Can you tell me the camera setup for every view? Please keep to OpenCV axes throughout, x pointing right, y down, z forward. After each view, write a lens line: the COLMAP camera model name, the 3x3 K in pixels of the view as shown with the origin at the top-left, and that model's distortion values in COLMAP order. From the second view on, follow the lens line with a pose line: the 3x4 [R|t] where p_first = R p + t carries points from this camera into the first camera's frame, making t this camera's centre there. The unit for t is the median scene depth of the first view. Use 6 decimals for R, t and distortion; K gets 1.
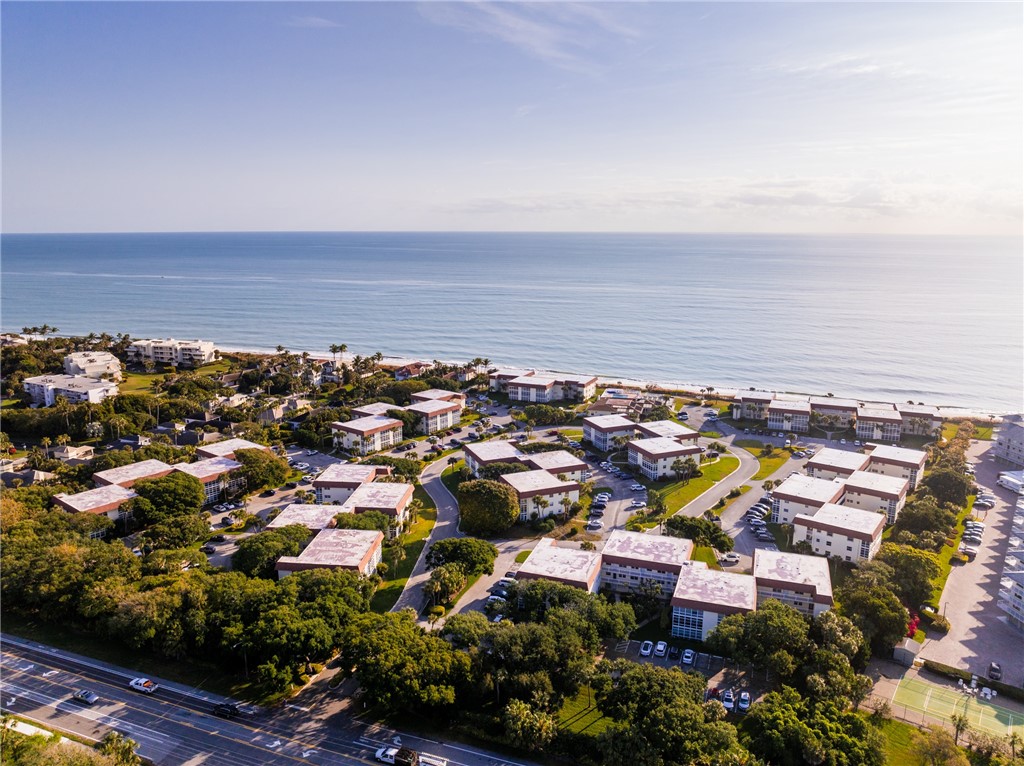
lens RADIAL K [[715.6, 0, 512.0], [0, 715.6, 383.0], [0, 0, 1]] dist [-0.032178, 0.004315]
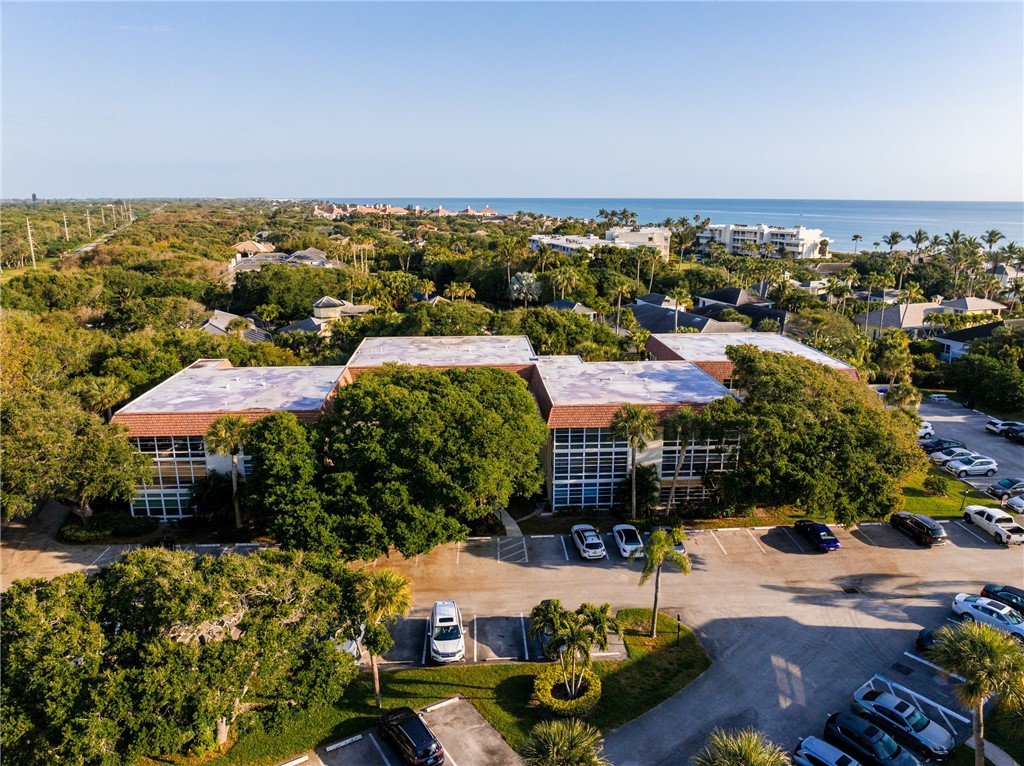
lens RADIAL K [[715.6, 0, 512.0], [0, 715.6, 383.0], [0, 0, 1]] dist [-0.032178, 0.004315]
pose [[0.661074, 0.187009, -0.726642, -0.210656], [-0.154250, 0.981629, 0.112301, 0.080127], [0.734294, 0.037845, 0.677776, 0.660675]]
